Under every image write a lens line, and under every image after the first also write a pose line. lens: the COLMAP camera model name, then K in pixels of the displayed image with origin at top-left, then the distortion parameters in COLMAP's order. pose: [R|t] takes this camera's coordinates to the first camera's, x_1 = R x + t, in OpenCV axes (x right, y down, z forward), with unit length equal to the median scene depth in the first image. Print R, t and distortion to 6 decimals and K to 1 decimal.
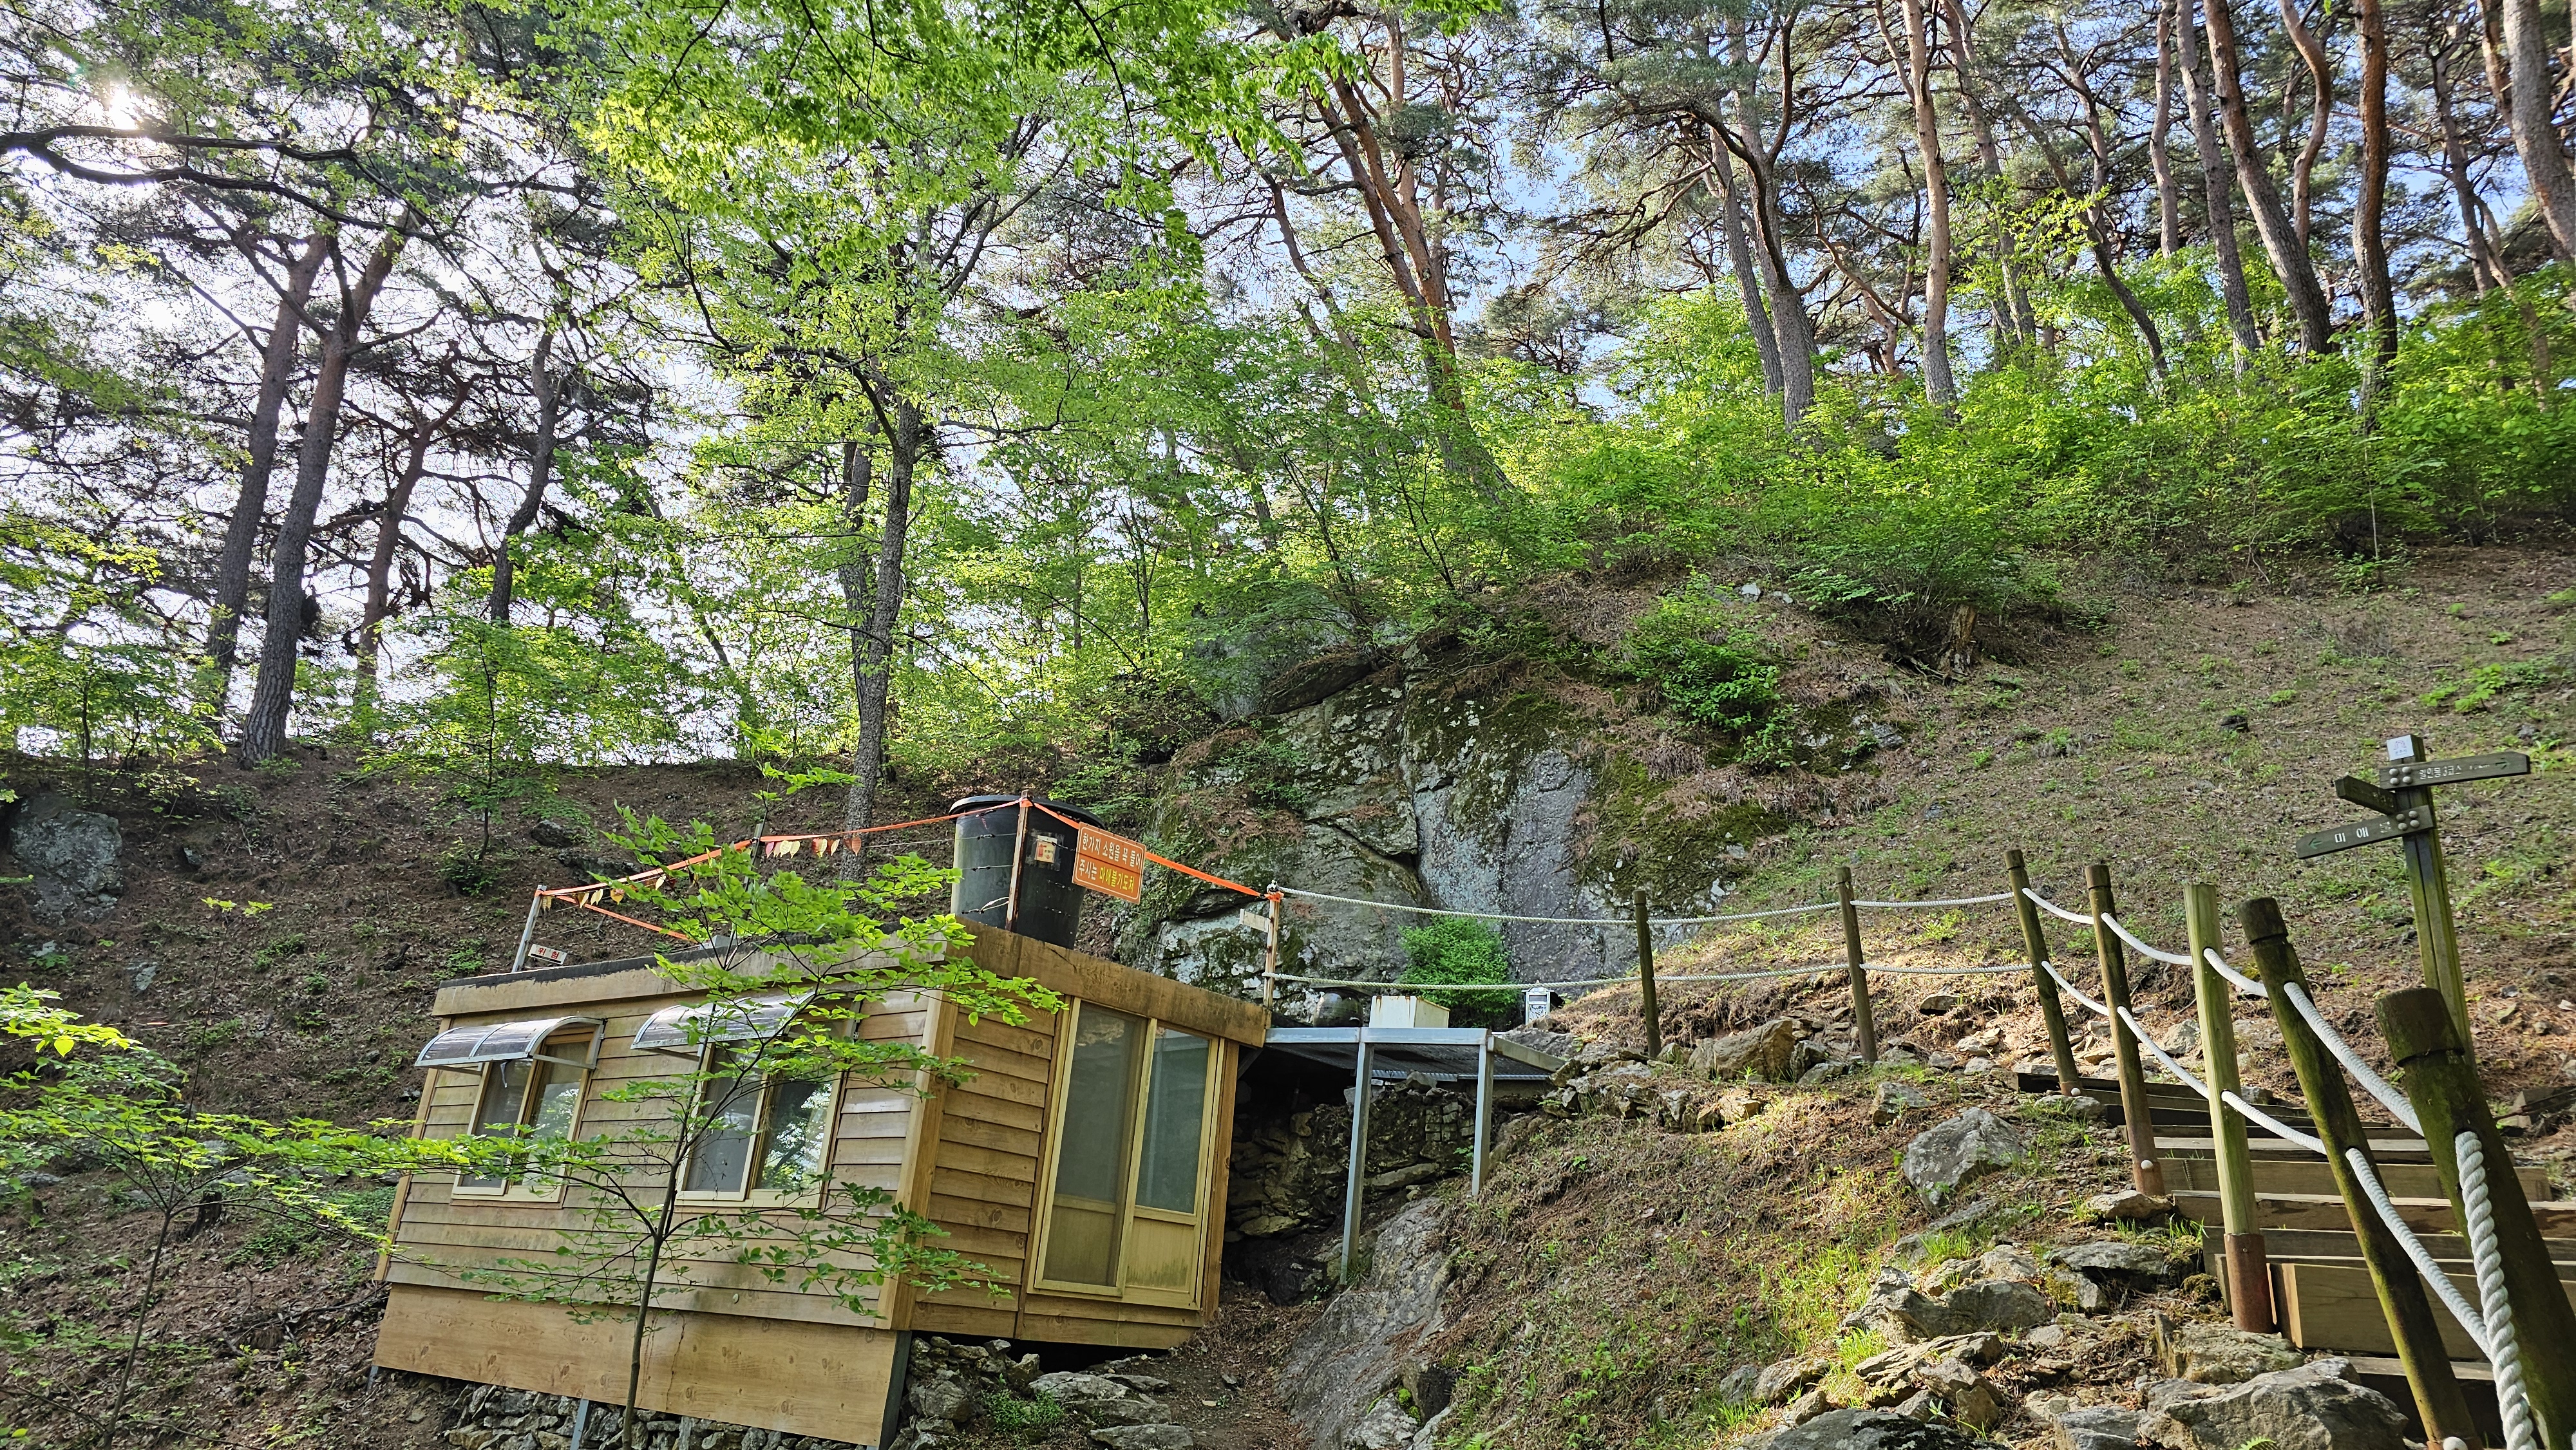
lens RADIAL K [[1788.2, 0, 1288.0], [0, 1788.2, 725.0], [0, 0, 1]] dist [0.093634, -0.004739]
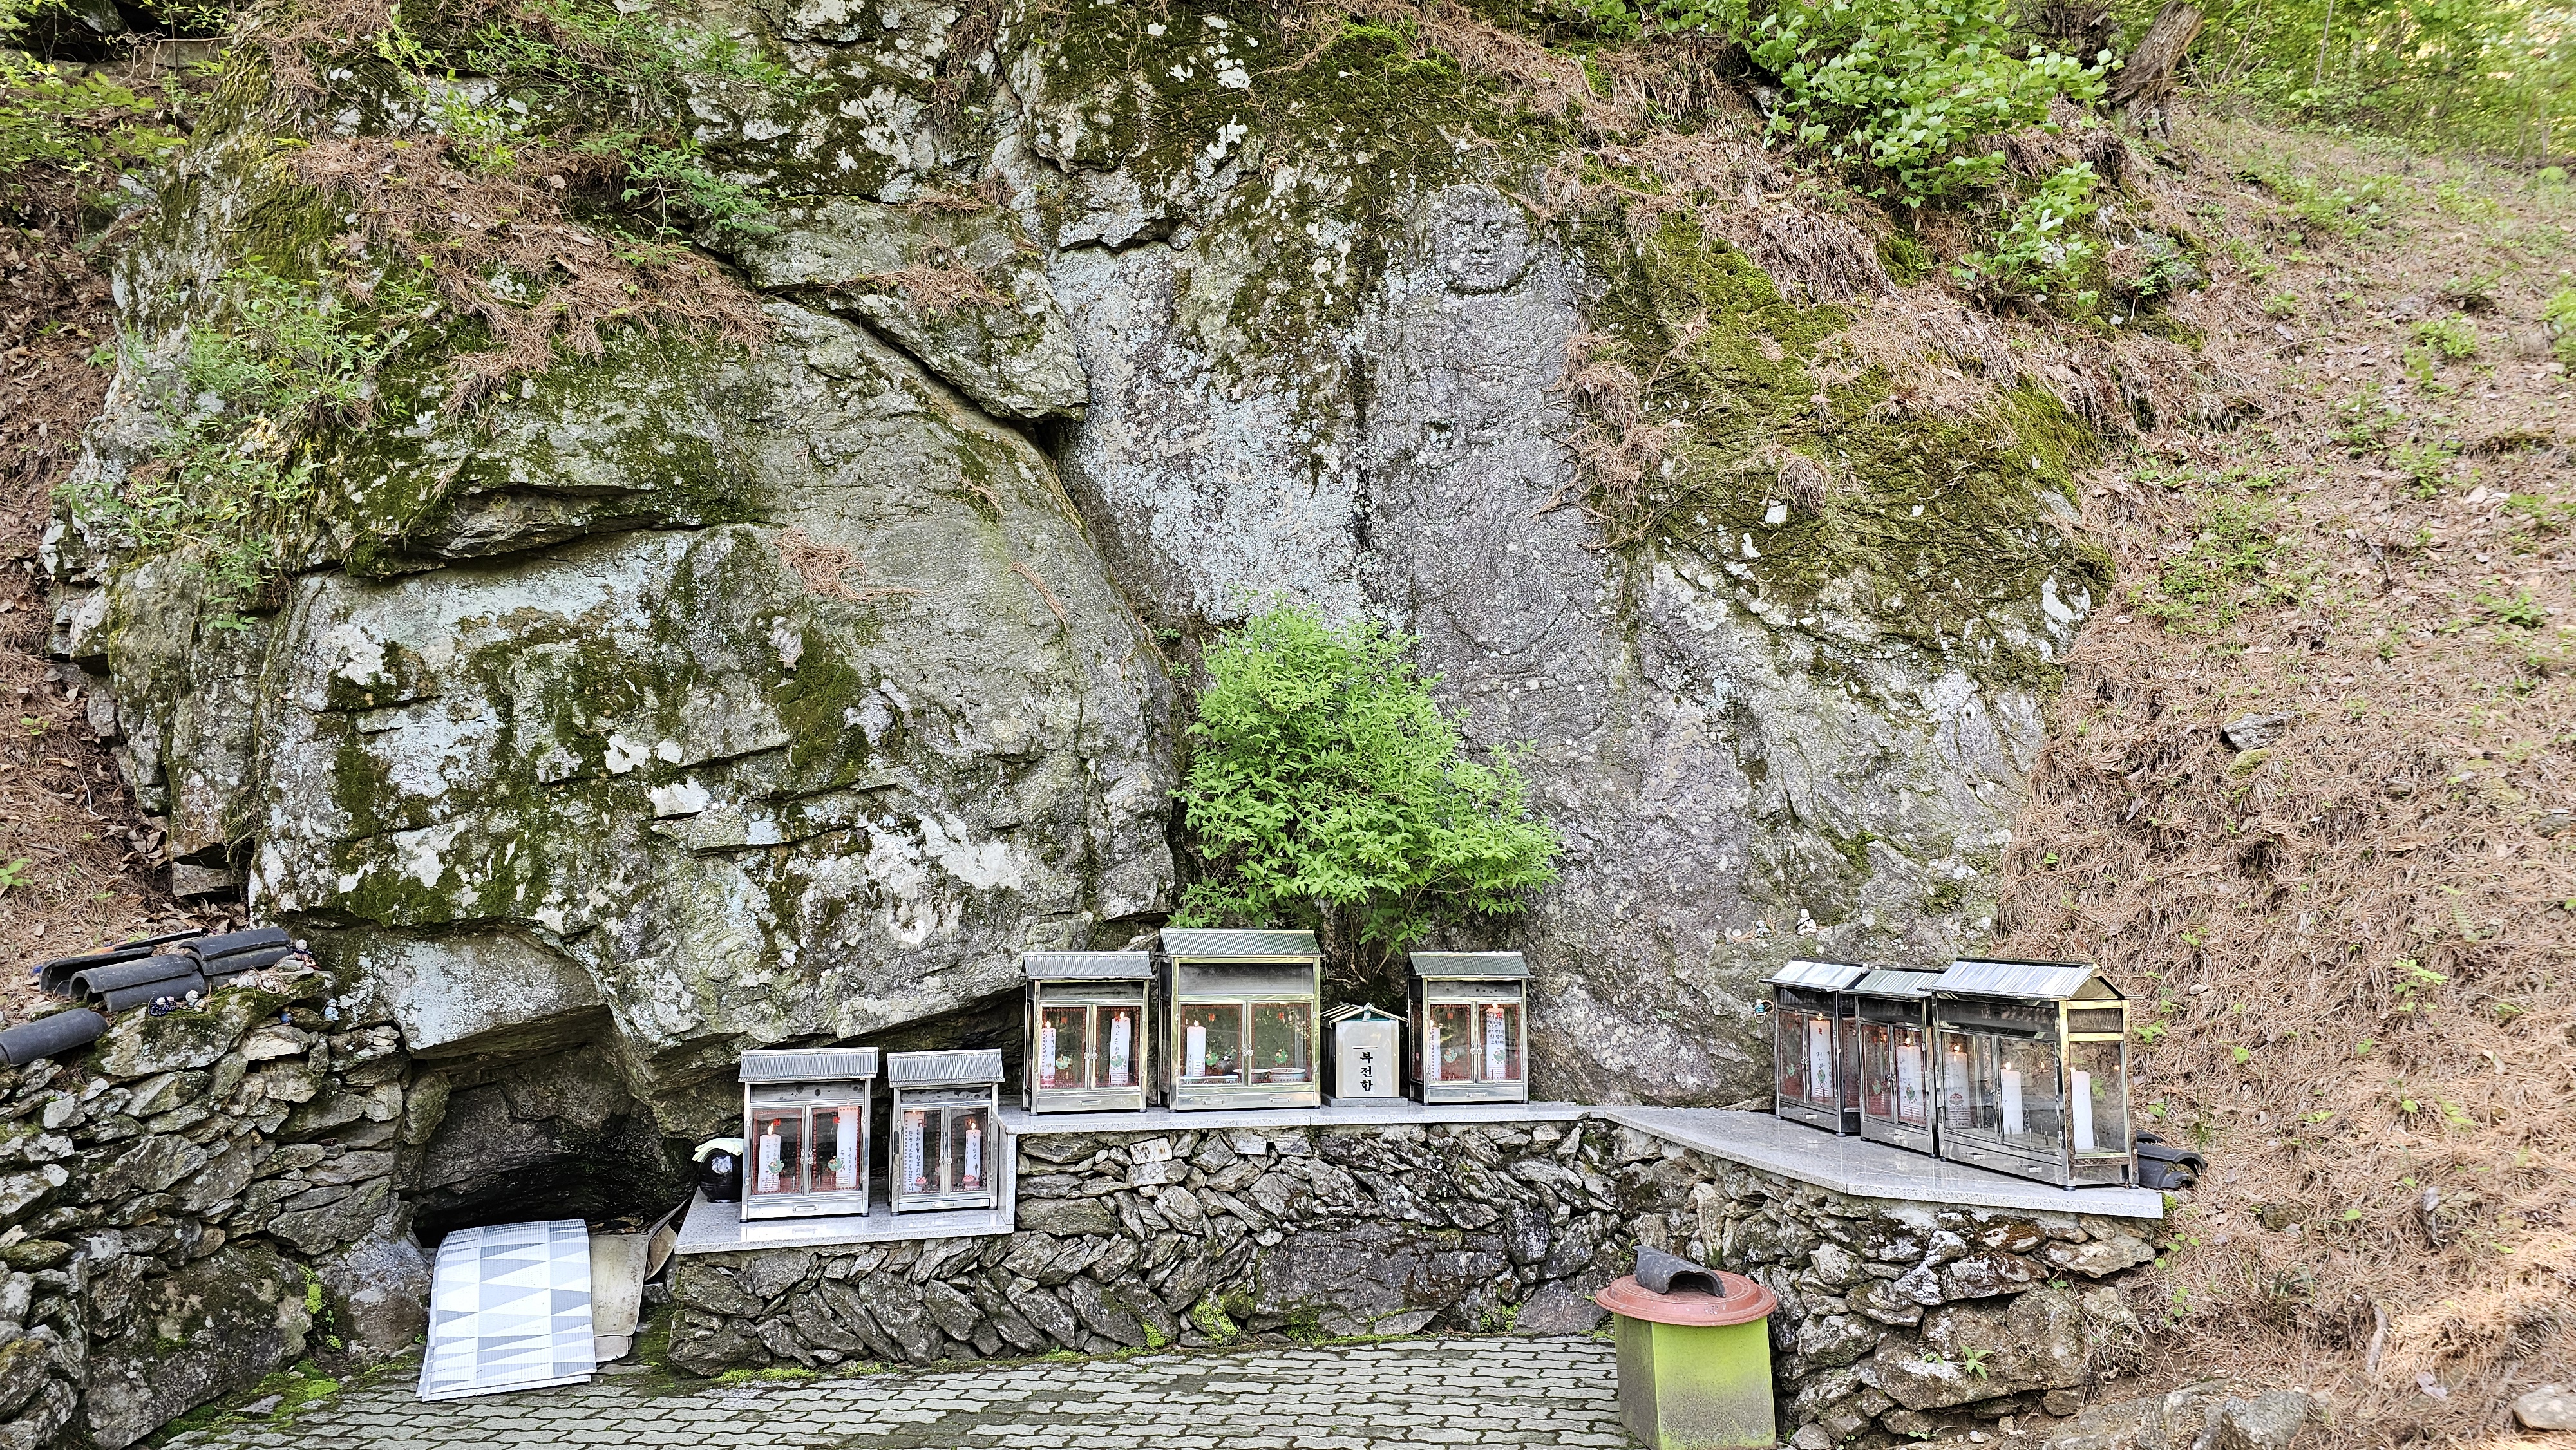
lens RADIAL K [[1788.2, 0, 1288.0], [0, 1788.2, 725.0], [0, 0, 1]] dist [0.093634, -0.004739]
pose [[0.820825, -0.015359, 0.570973, -0.114106], [-0.137714, 0.964826, 0.223931, 0.045712], [-0.554329, -0.262439, 0.789839, 0.693663]]
